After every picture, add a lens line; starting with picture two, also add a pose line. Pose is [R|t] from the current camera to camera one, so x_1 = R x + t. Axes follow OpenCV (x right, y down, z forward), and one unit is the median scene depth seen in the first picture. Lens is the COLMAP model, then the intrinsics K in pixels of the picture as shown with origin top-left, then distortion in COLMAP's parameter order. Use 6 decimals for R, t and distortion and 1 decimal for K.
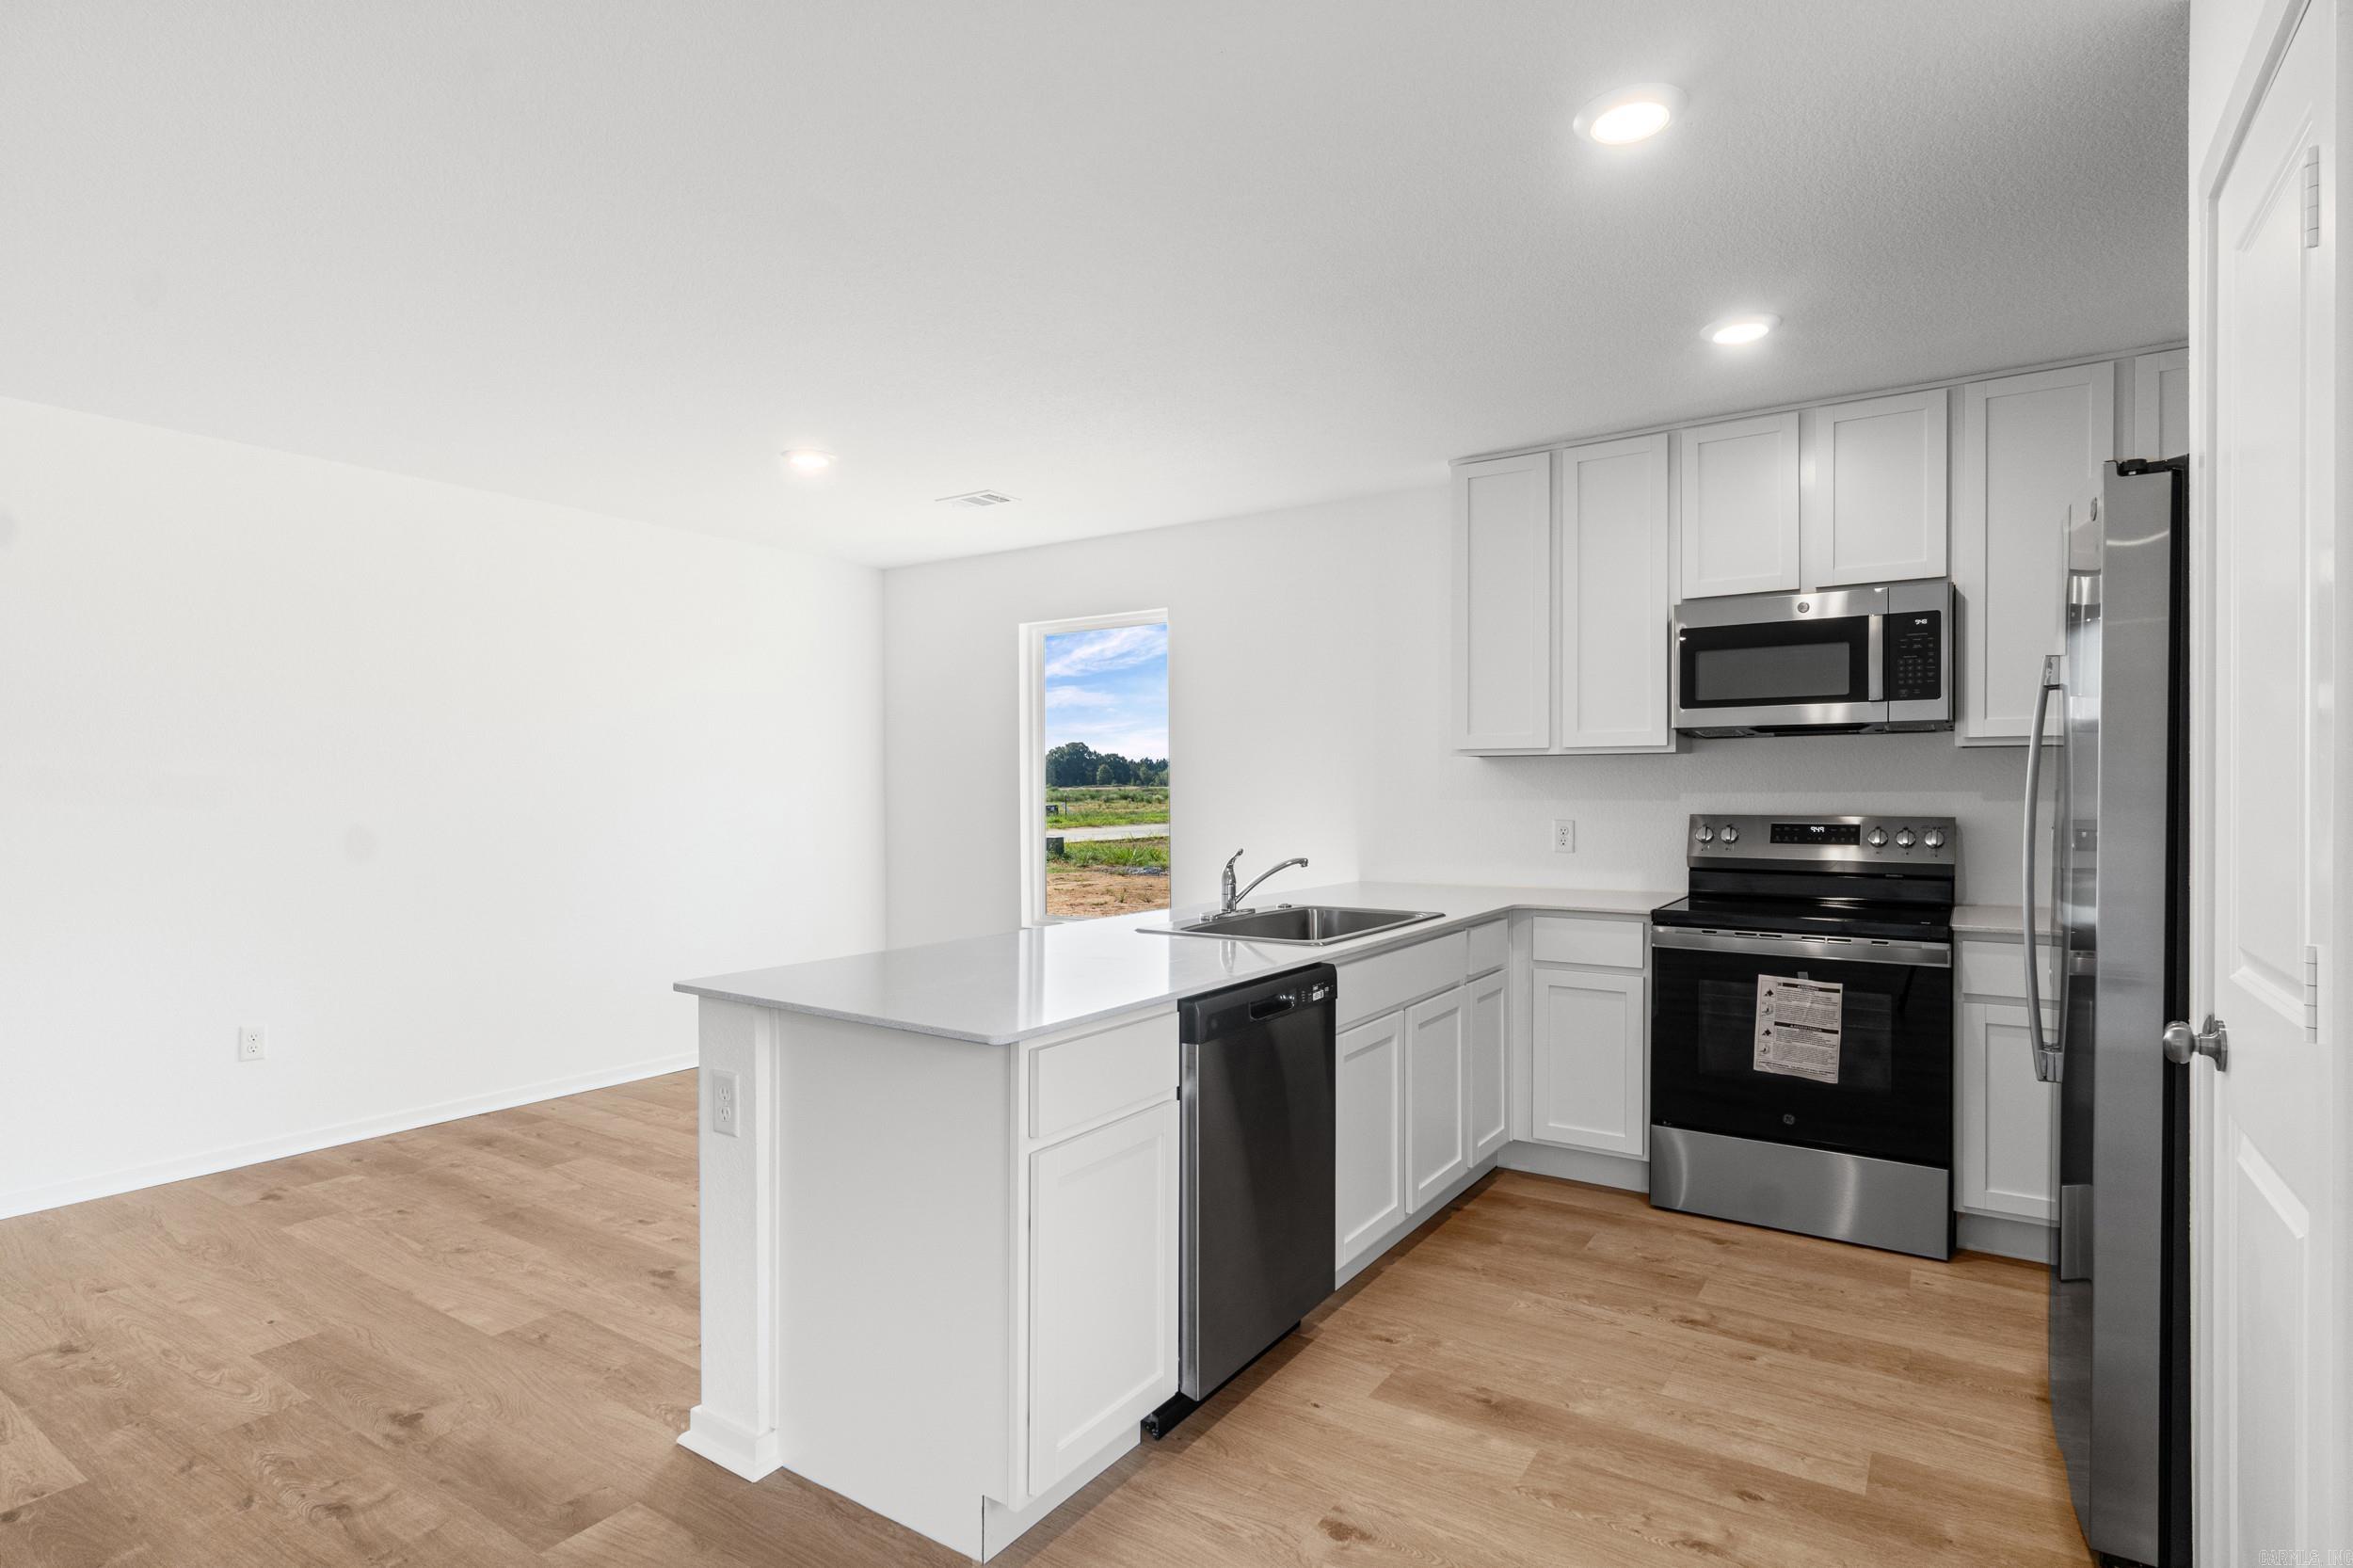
lens RADIAL K [[1192.4, 0, 1160.9], [0, 1192.4, 805.2], [0, 0, 1]] dist [-0.008725, 0.004878]
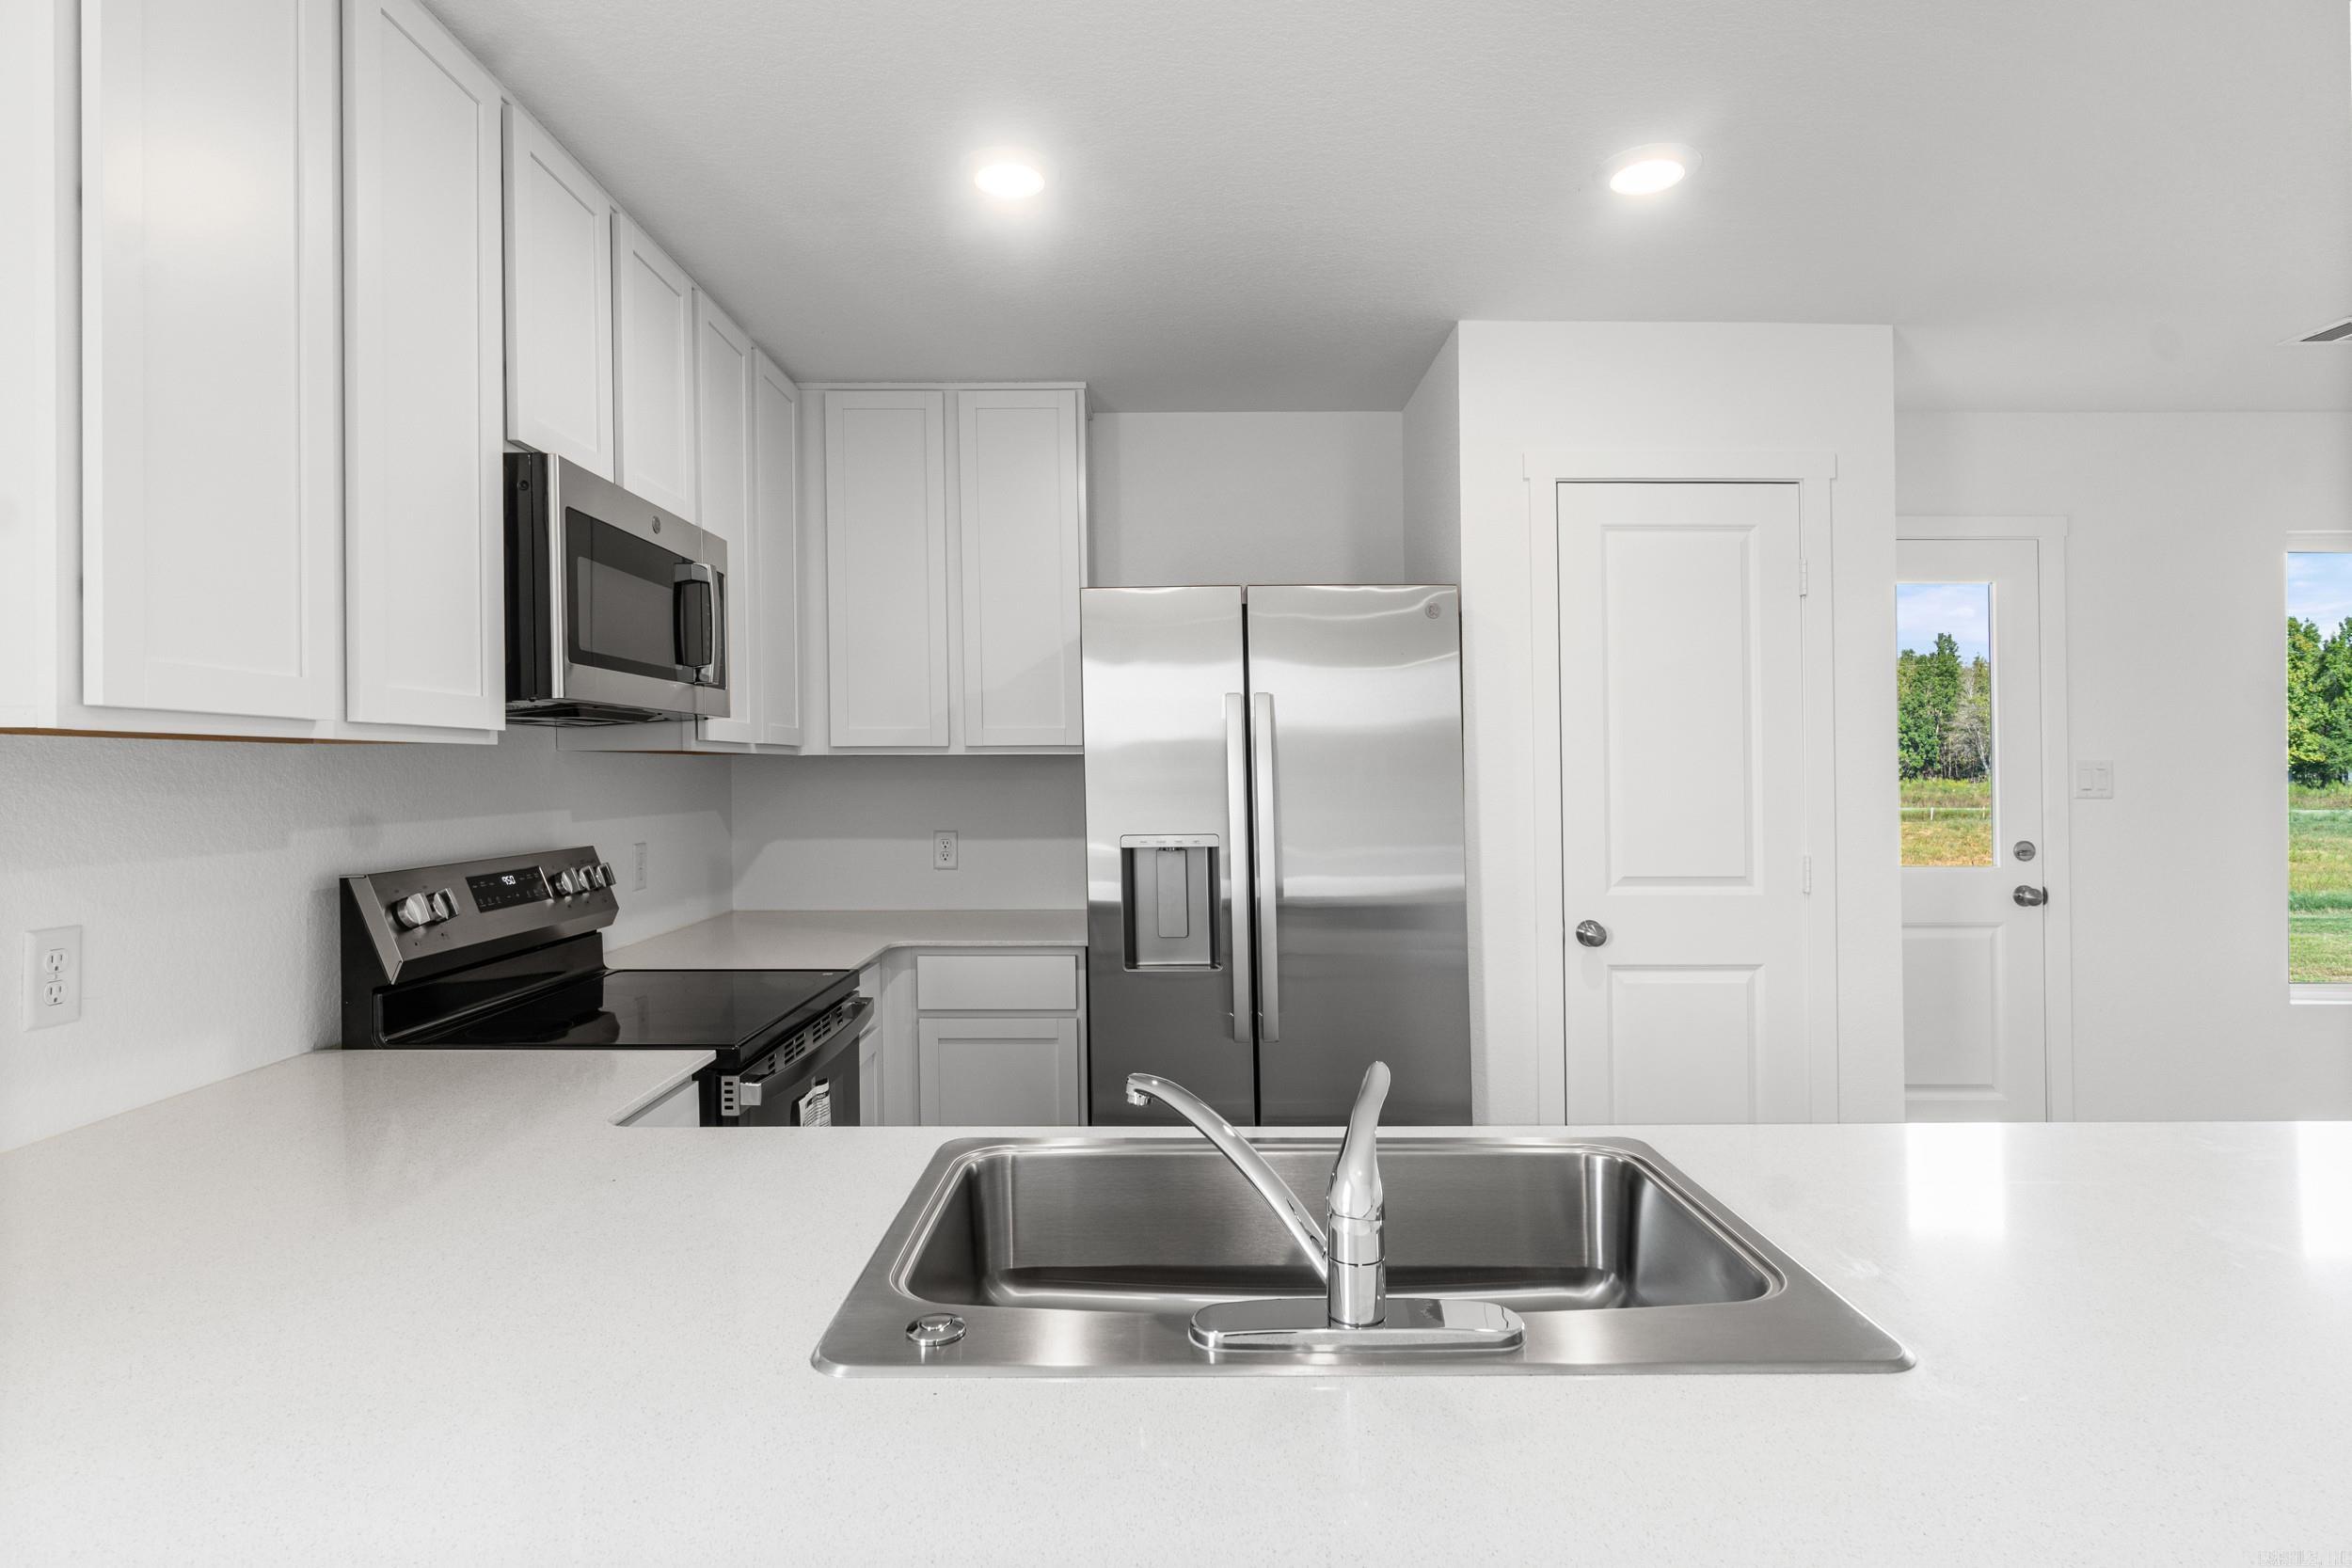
lens RADIAL K [[1191.8, 0, 1175.8], [0, 1191.8, 774.4], [0, 0, 1]] dist [-0.008725, 0.004878]
pose [[-0.561748, 0.003665, 0.827300, -0.137794], [0.018057, 0.999806, 0.007832, -0.033166], [-0.827111, 0.019338, -0.561706, 1.133887]]
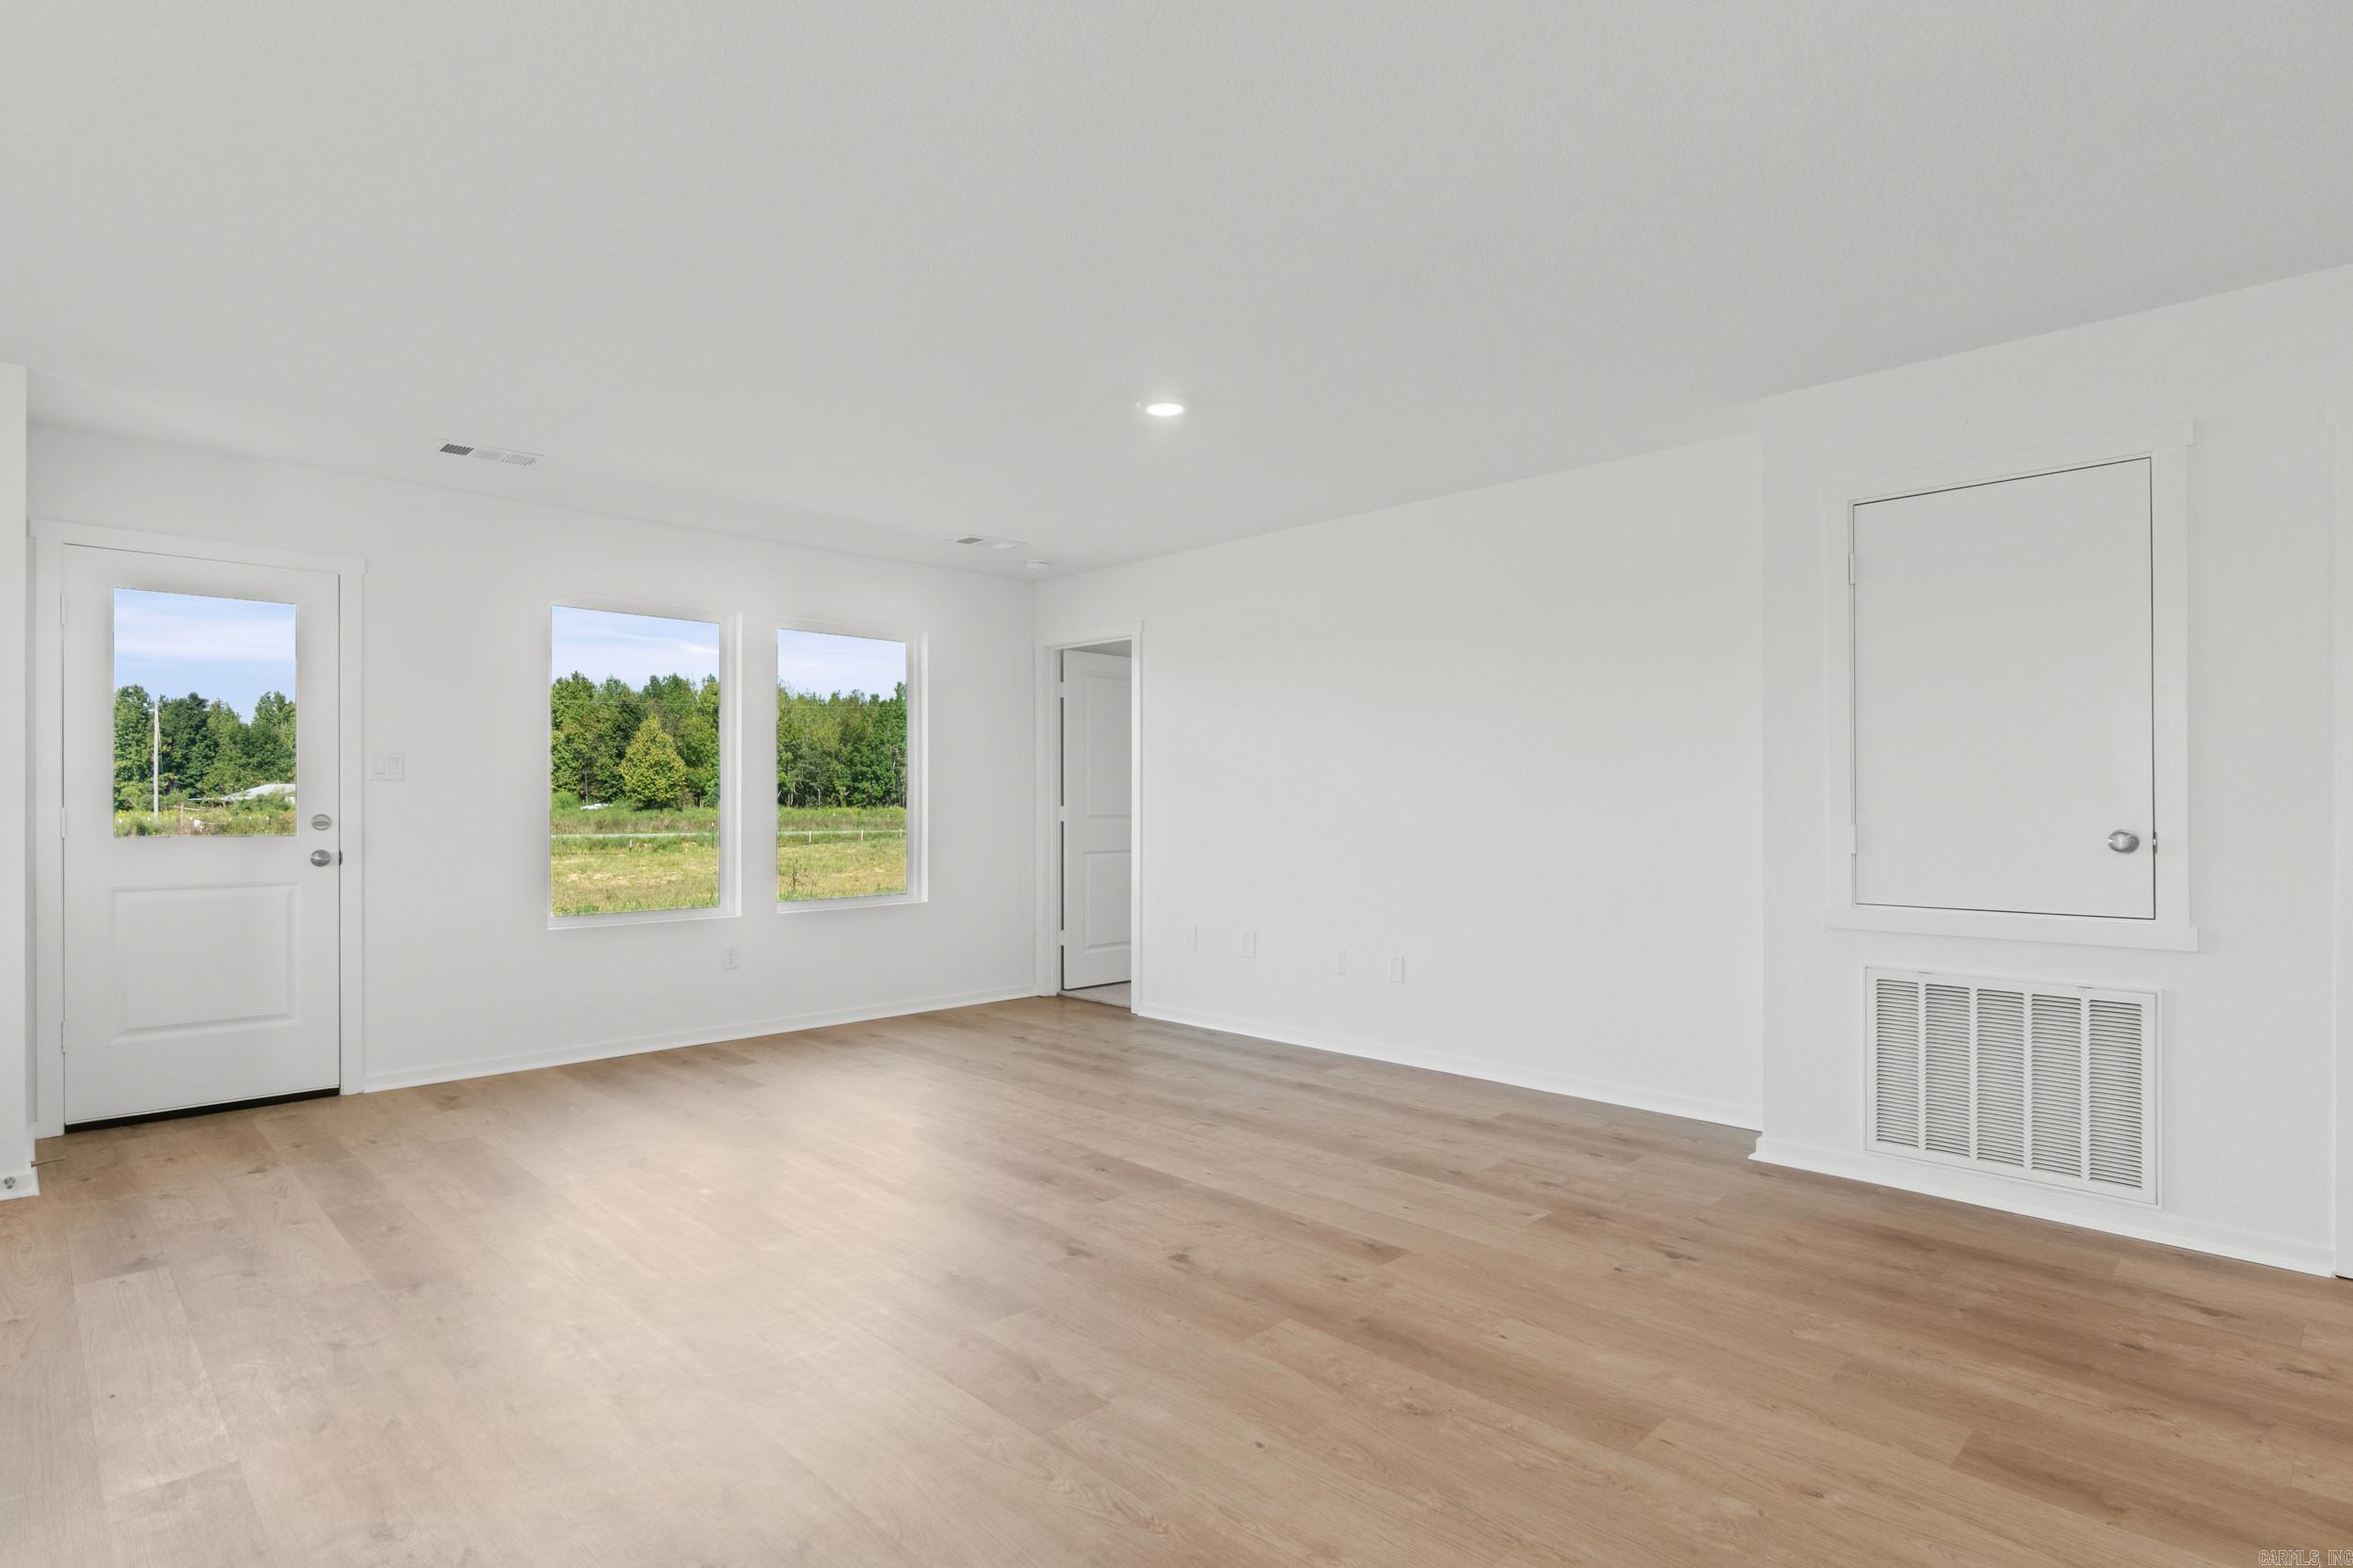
lens RADIAL K [[1192.4, 0, 1155.8], [0, 1192.4, 805.4], [0, 0, 1]] dist [-0.008725, 0.004878]
pose [[-0.980622, 0.003534, 0.195876, -0.844809], [0.007488, 0.999783, 0.019450, 0.018681], [-0.195765, 0.020539, -0.980436, 1.028033]]
